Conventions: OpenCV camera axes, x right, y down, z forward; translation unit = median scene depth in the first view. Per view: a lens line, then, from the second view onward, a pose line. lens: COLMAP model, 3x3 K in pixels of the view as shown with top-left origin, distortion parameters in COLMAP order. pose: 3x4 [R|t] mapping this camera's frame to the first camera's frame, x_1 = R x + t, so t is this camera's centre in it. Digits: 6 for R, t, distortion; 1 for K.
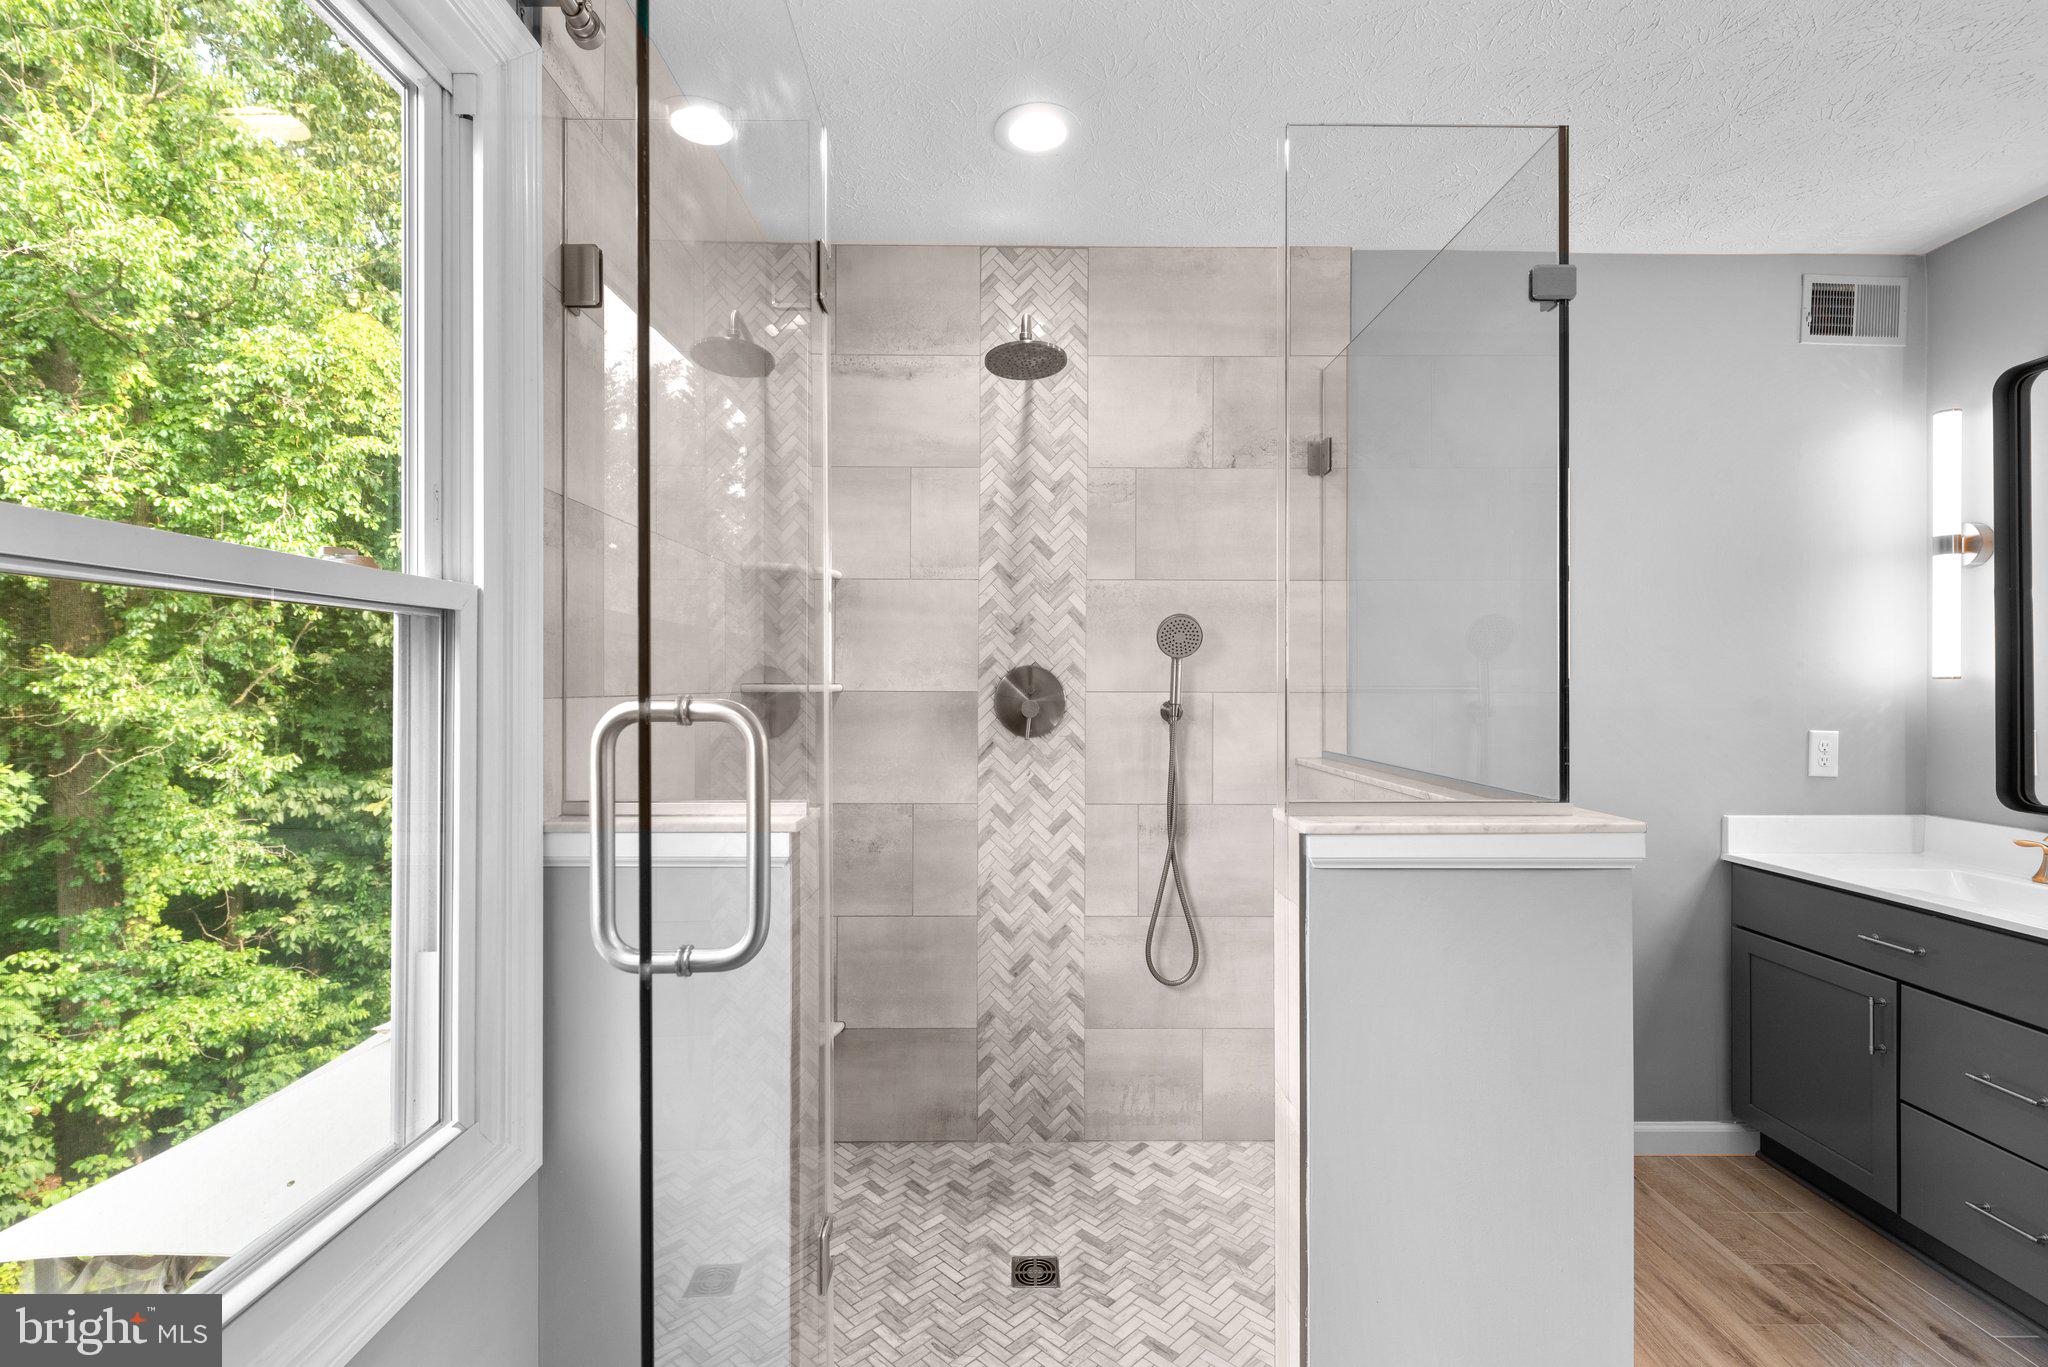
lens RADIAL K [[911.5, 0, 1023.3], [0, 911.5, 682.0], [0, 0, 1]] dist [0.002897, -0.000816]
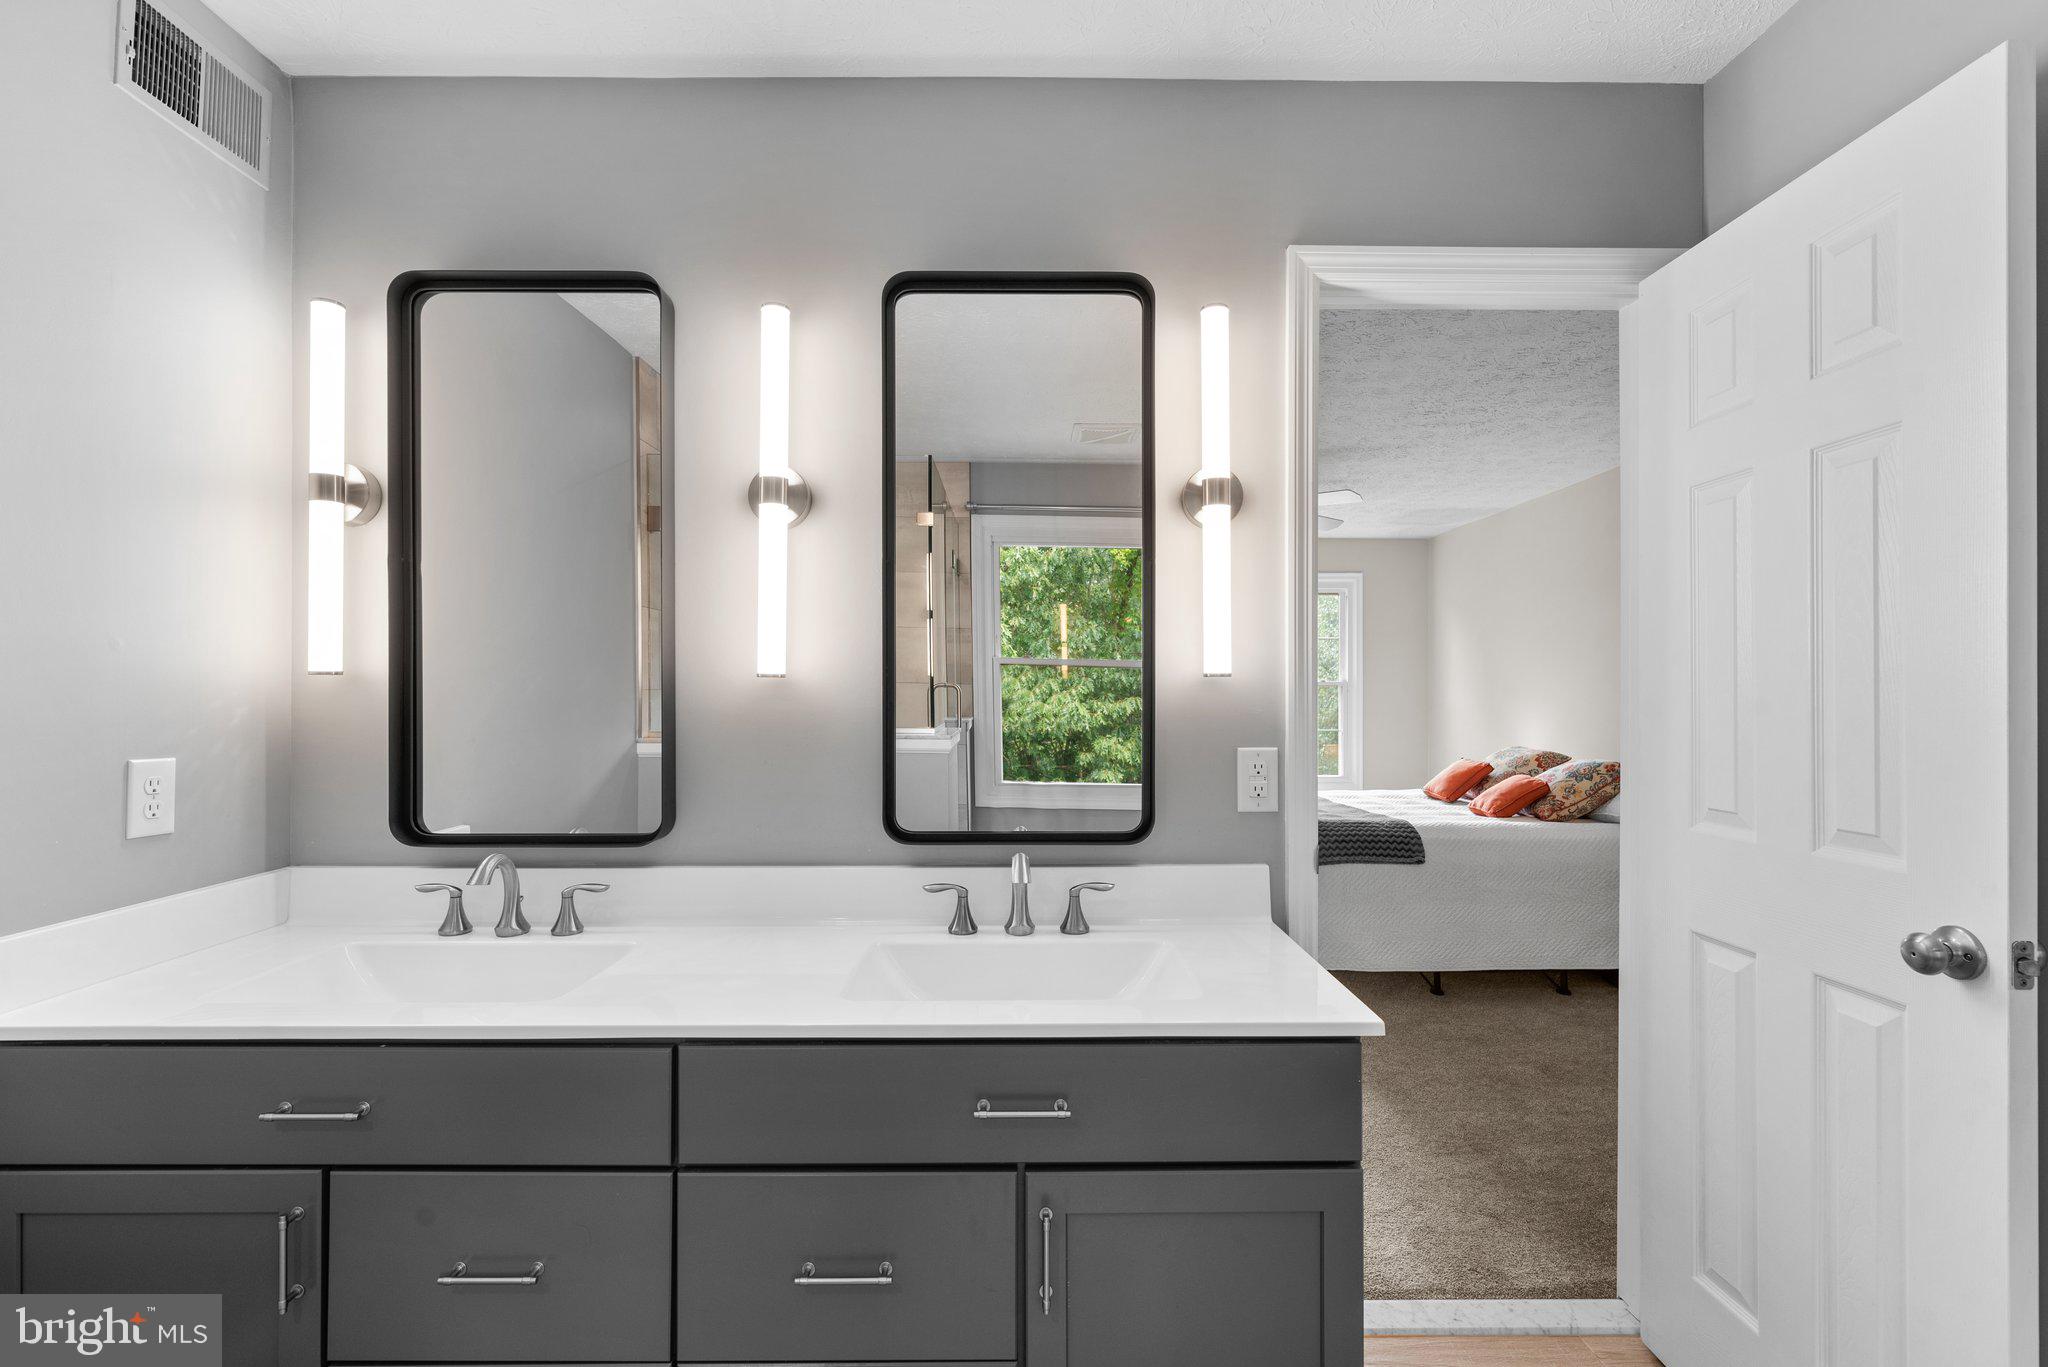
lens RADIAL K [[911.5, 0, 1025.6], [0, 911.5, 685.1], [0, 0, 1]] dist [0.002897, -0.000816]
pose [[0.000344, 0.002607, 0.999997, 0.282948], [-0.004793, 0.999985, -0.002605, 0.004109], [-0.999988, -0.004792, 0.000356, 0.433919]]
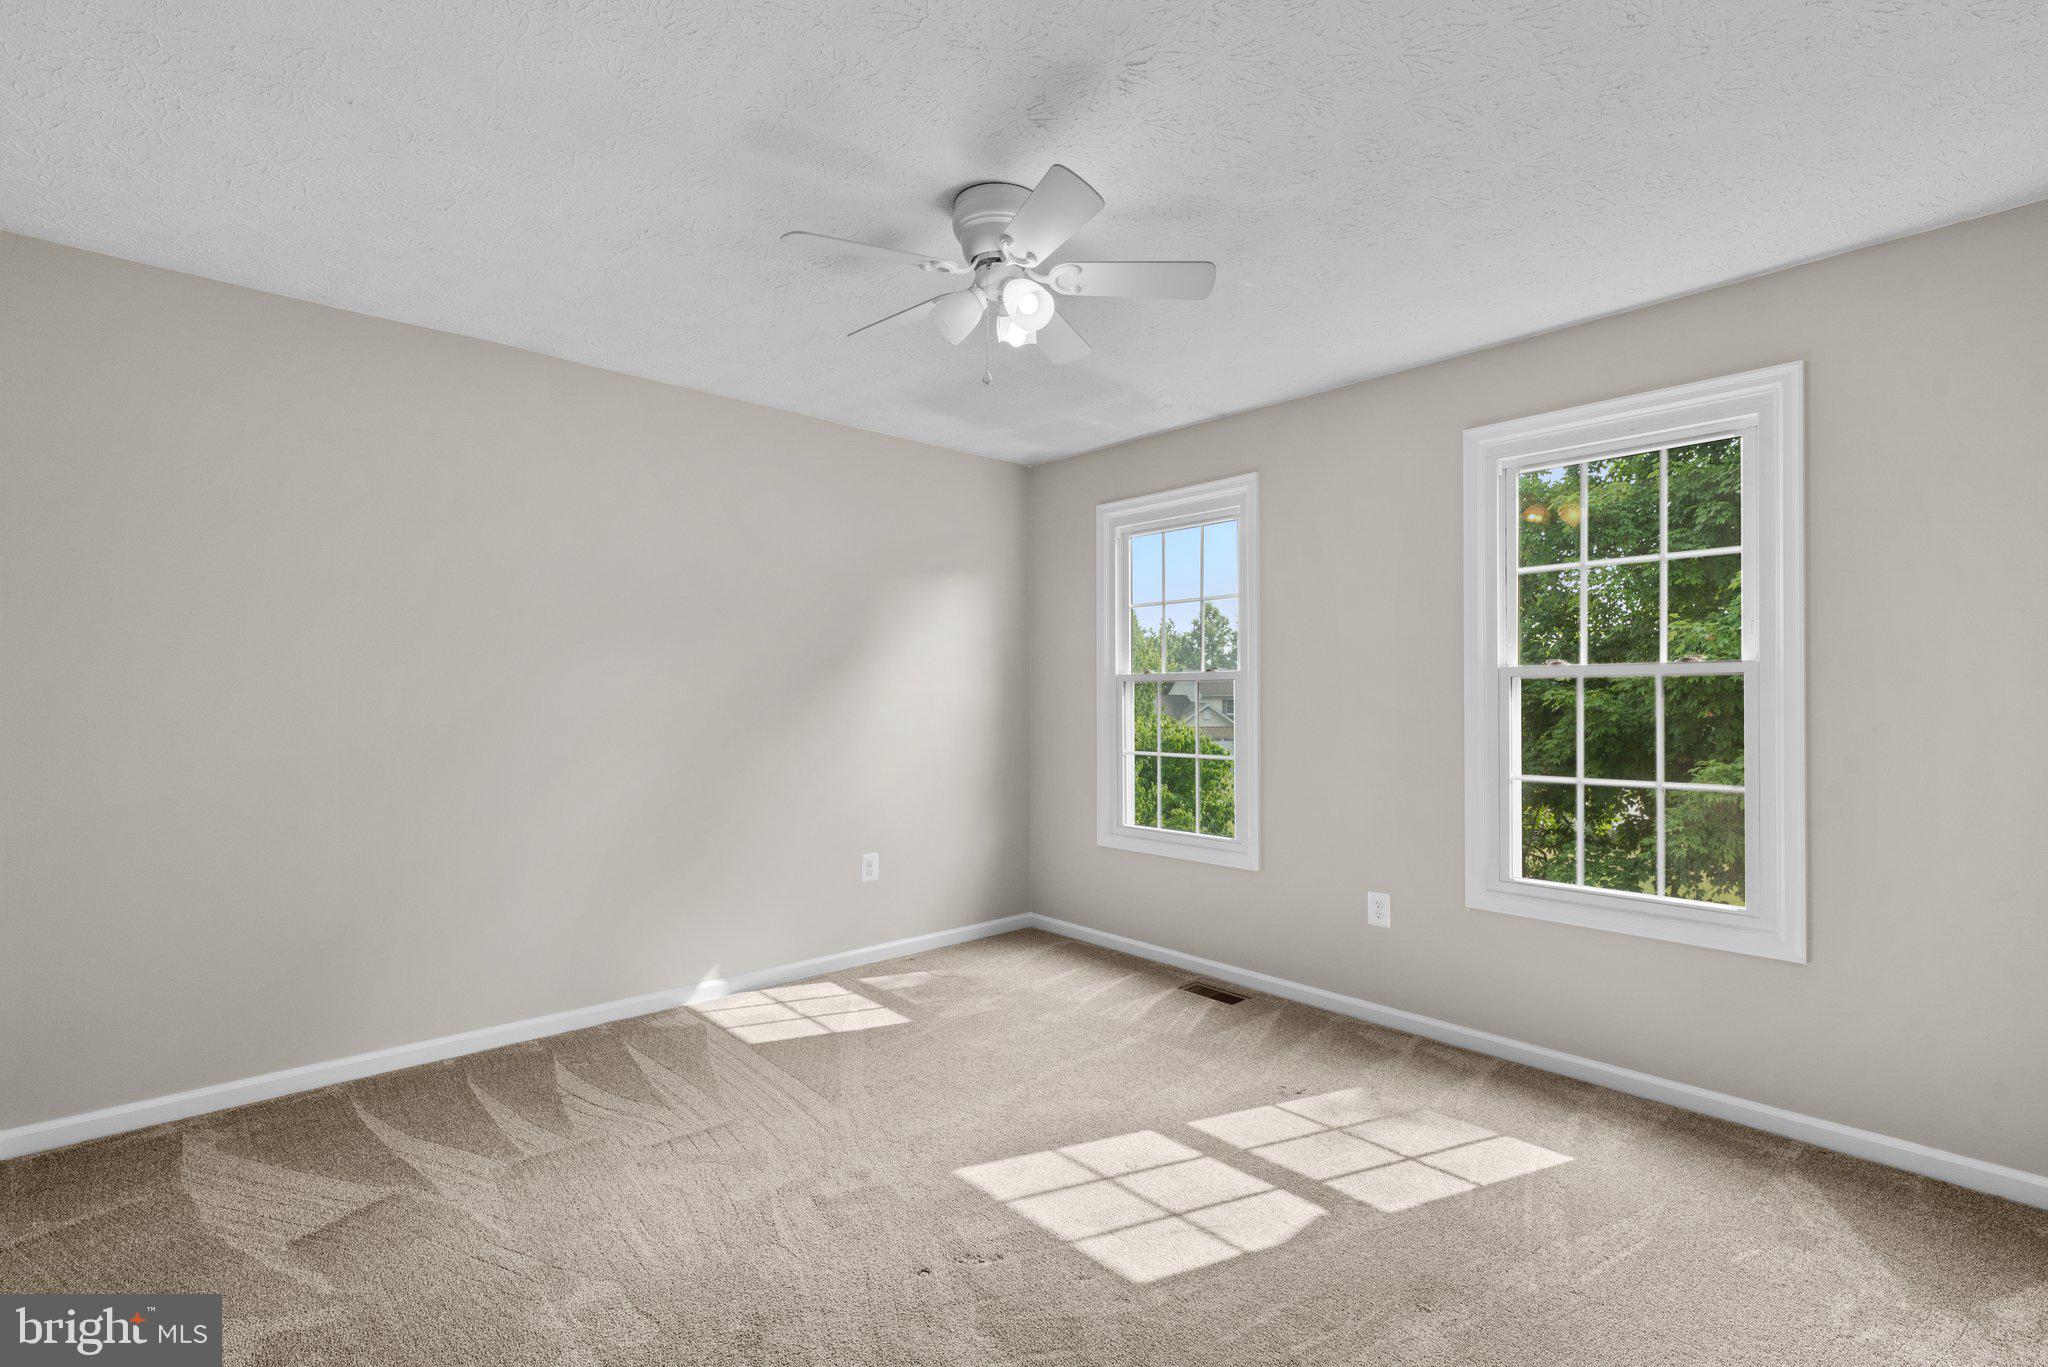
lens RADIAL K [[911.5, 0, 1064.3], [0, 911.5, 690.0], [0, 0, 1]] dist [0.002897, -0.000816]
pose [[0.743086, -0.000680, 0.669195, 1.850031], [0.003549, 0.999989, -0.002924, 0.011145], [-0.669186, 0.004548, 0.743081, -0.869513]]
